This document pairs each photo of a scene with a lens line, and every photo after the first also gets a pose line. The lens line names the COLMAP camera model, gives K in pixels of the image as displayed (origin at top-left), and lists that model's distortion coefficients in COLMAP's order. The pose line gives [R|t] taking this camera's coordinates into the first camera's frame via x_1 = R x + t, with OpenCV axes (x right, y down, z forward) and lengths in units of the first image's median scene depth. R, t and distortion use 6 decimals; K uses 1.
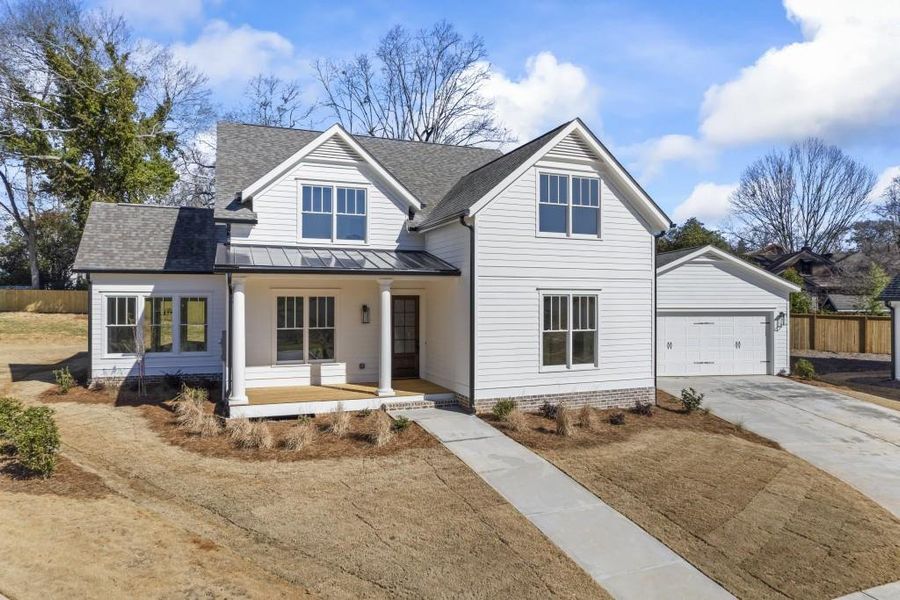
lens RADIAL K [[569.6, 0, 444.5], [0, 569.6, 299.6], [0, 0, 1]] dist [-0.051510, 0.040940]
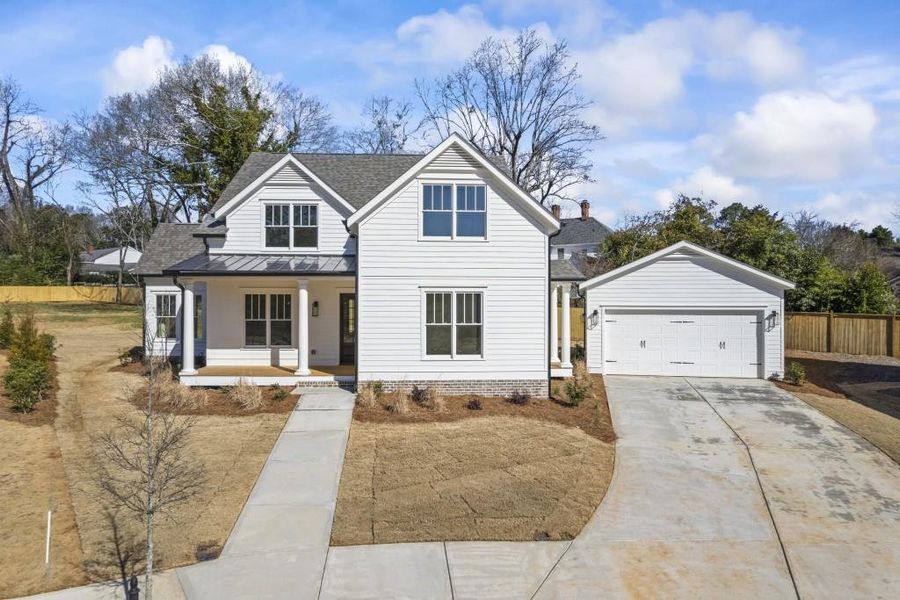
lens RADIAL K [[569.6, 0, 445.8], [0, 569.6, 297.6], [0, 0, 1]] dist [-0.051510, 0.040940]
pose [[0.950828, -0.000085, -0.309718, 0.529647], [-0.001159, 0.999992, -0.003831, 0.006604], [0.309716, 0.004002, 0.950821, -0.058438]]
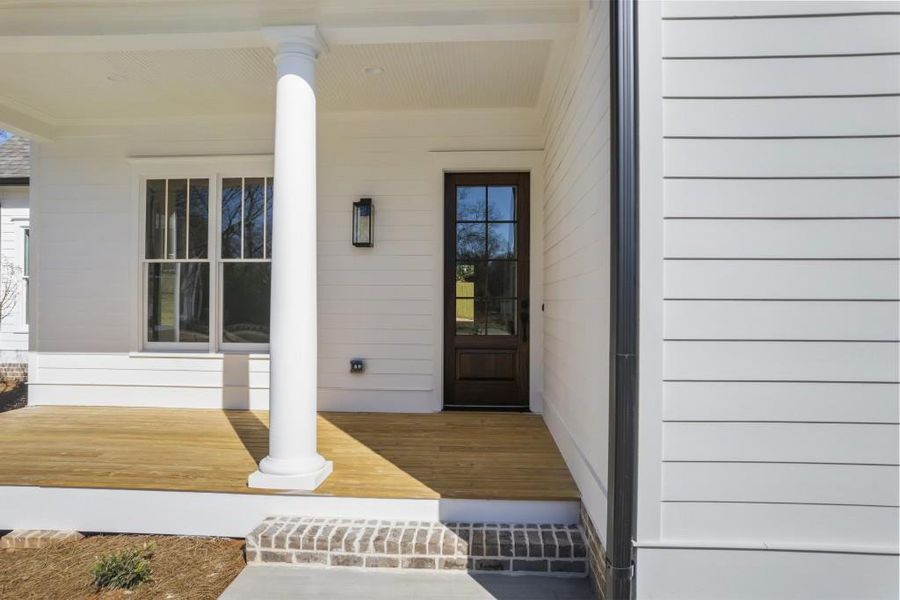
lens RADIAL K [[570.3, 0, 449.3], [0, 570.3, 295.7], [0, 0, 1]] dist [-0.009803, -0.001009]
pose [[0.907373, -0.001651, -0.420323, 0.064764], [-0.001514, 0.999973, -0.007197, 0.080159], [0.420324, 0.007167, 0.907346, 0.746786]]
